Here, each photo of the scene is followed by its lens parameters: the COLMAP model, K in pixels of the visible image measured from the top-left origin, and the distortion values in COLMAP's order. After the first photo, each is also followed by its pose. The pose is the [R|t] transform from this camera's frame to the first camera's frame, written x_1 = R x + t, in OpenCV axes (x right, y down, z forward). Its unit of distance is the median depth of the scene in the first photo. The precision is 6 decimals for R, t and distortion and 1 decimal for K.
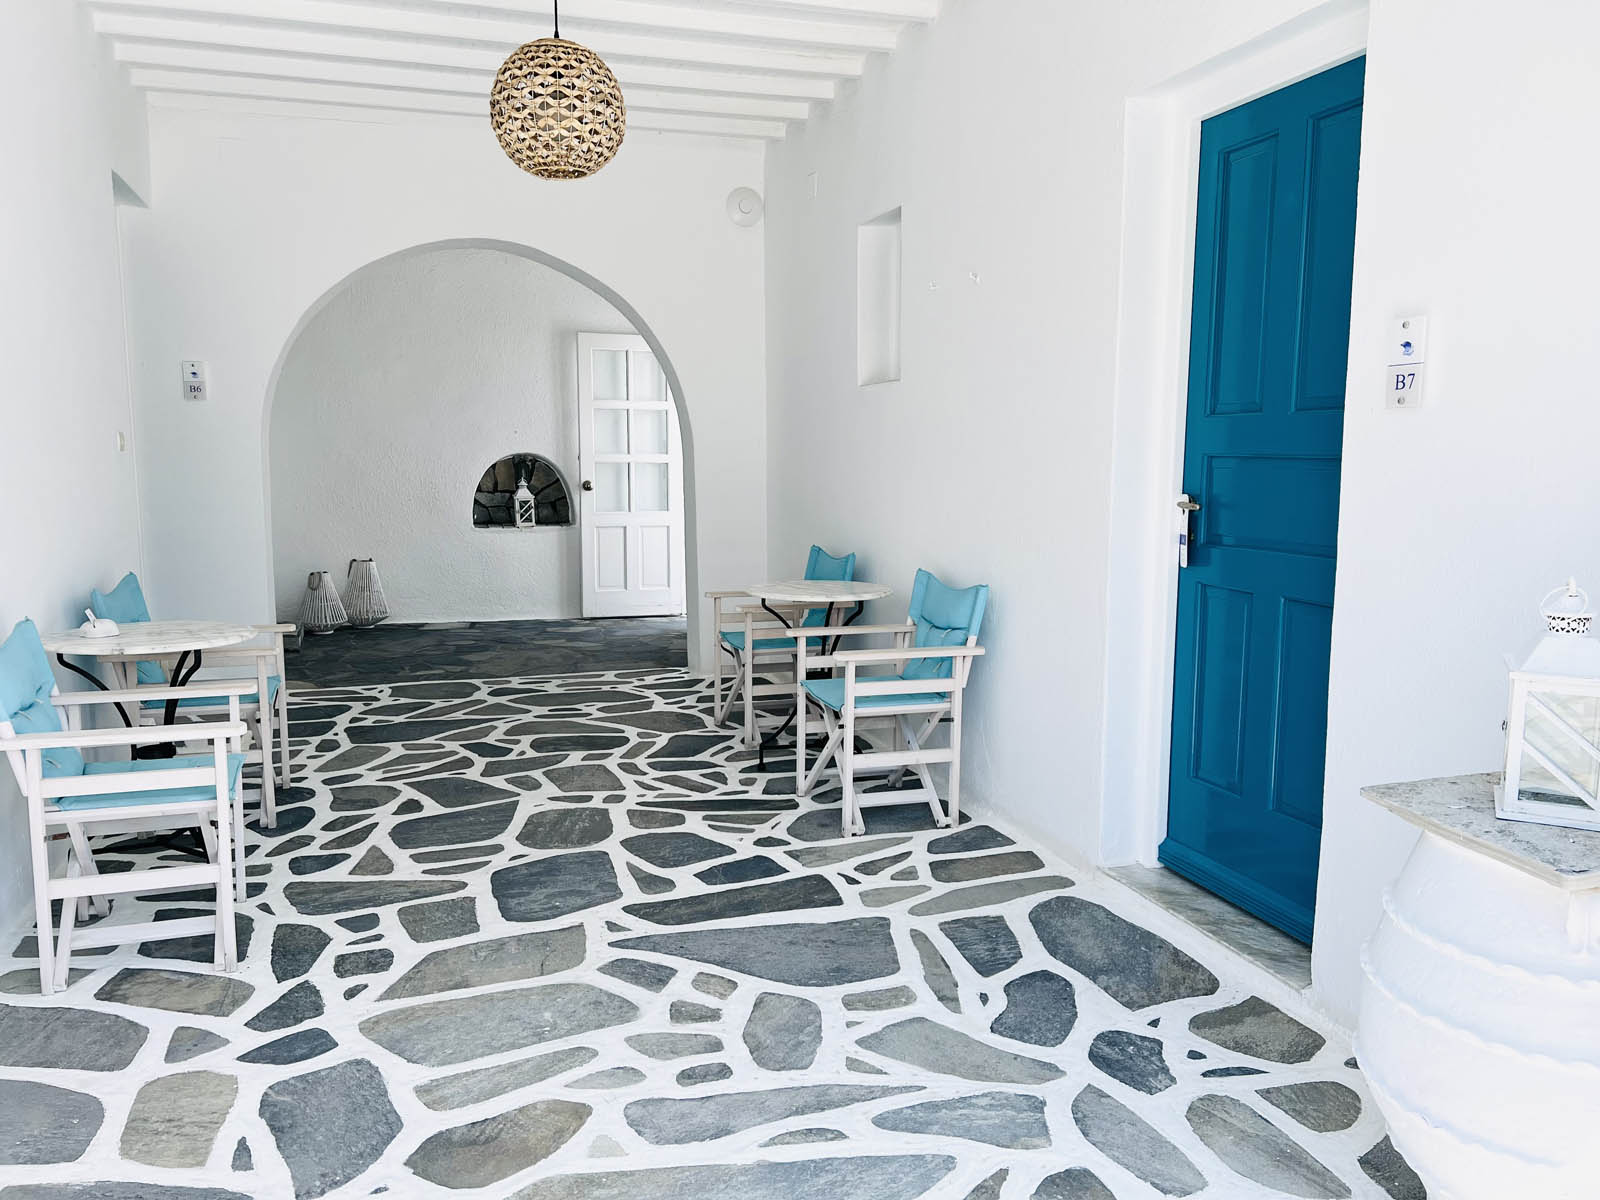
lens RADIAL K [[1181.1, 0, 807.7], [0, 1181.1, 611.1], [0, 0, 1]] dist [0.011764, -0.034264]
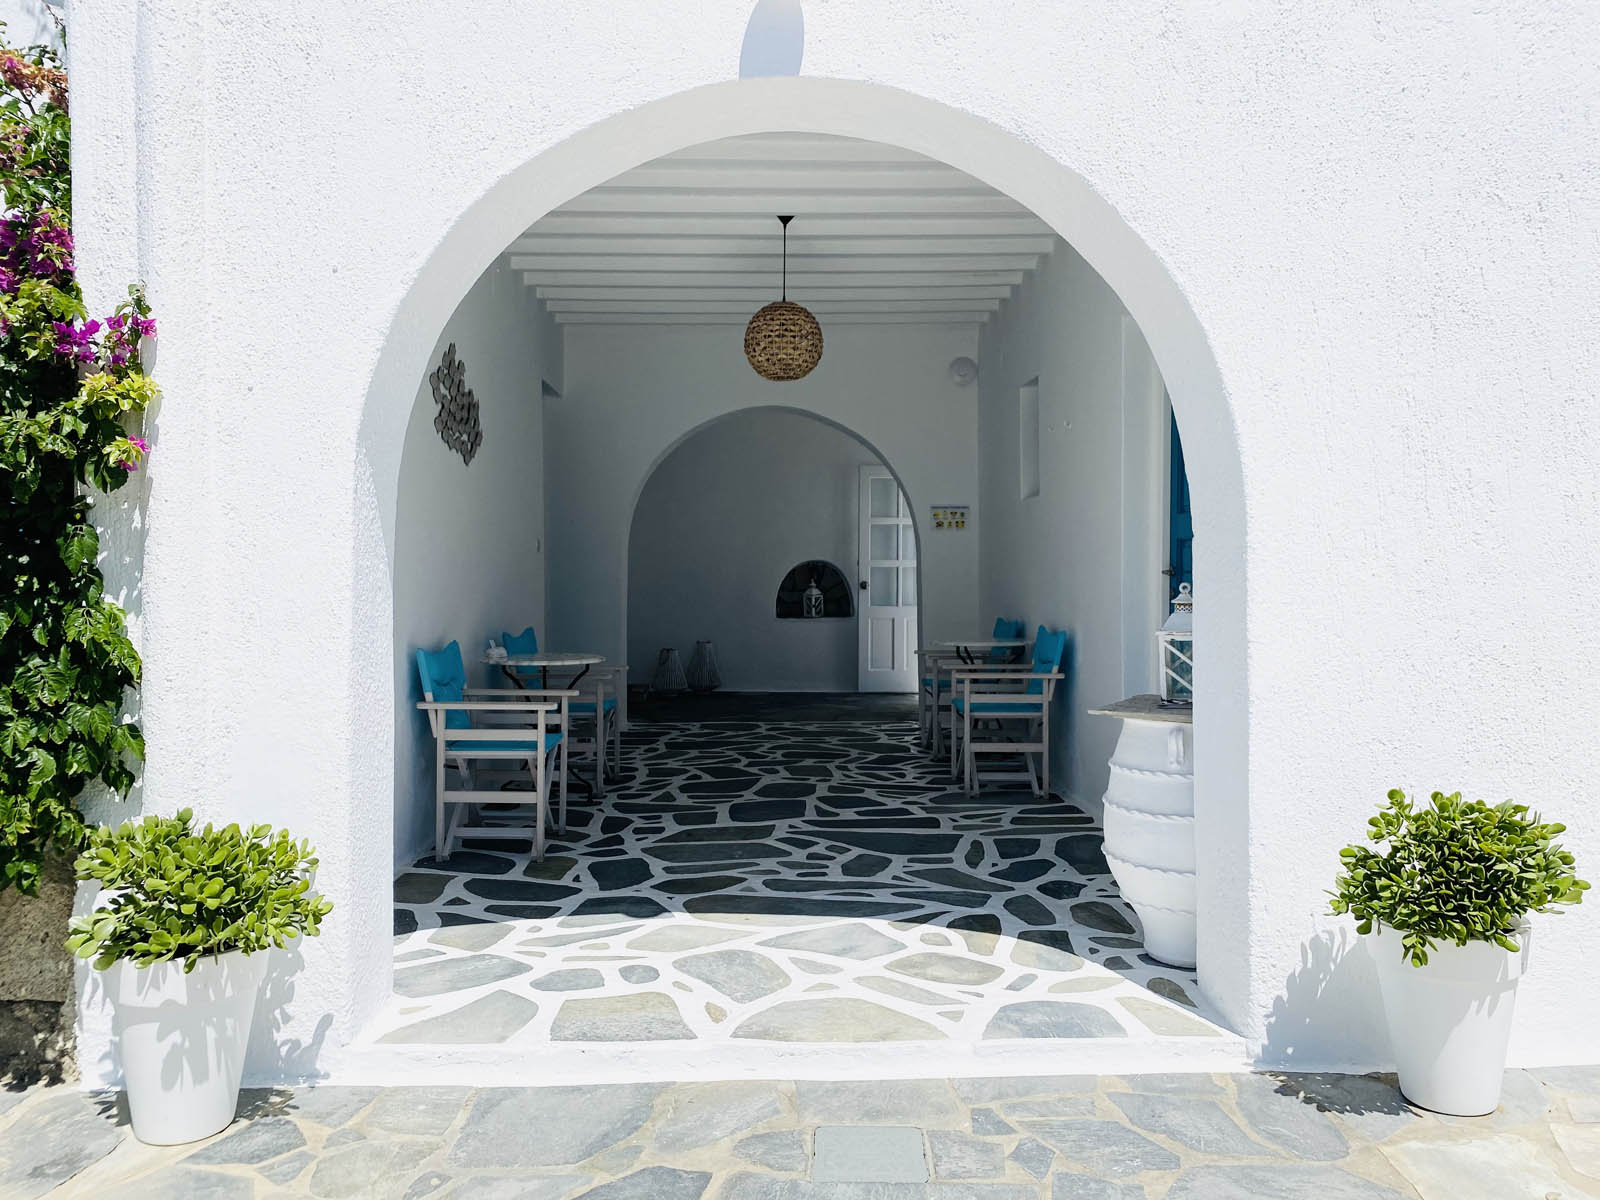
lens RADIAL K [[1206.0, 0, 797.9], [0, 1206.0, 594.8], [0, 0, 1]] dist [0.025923, -0.024304]
pose [[0.954602, -0.000698, -0.297882, 0.233624], [-0.035250, 0.992706, -0.115290, 0.096924], [0.295790, 0.120556, 0.947615, -0.424524]]
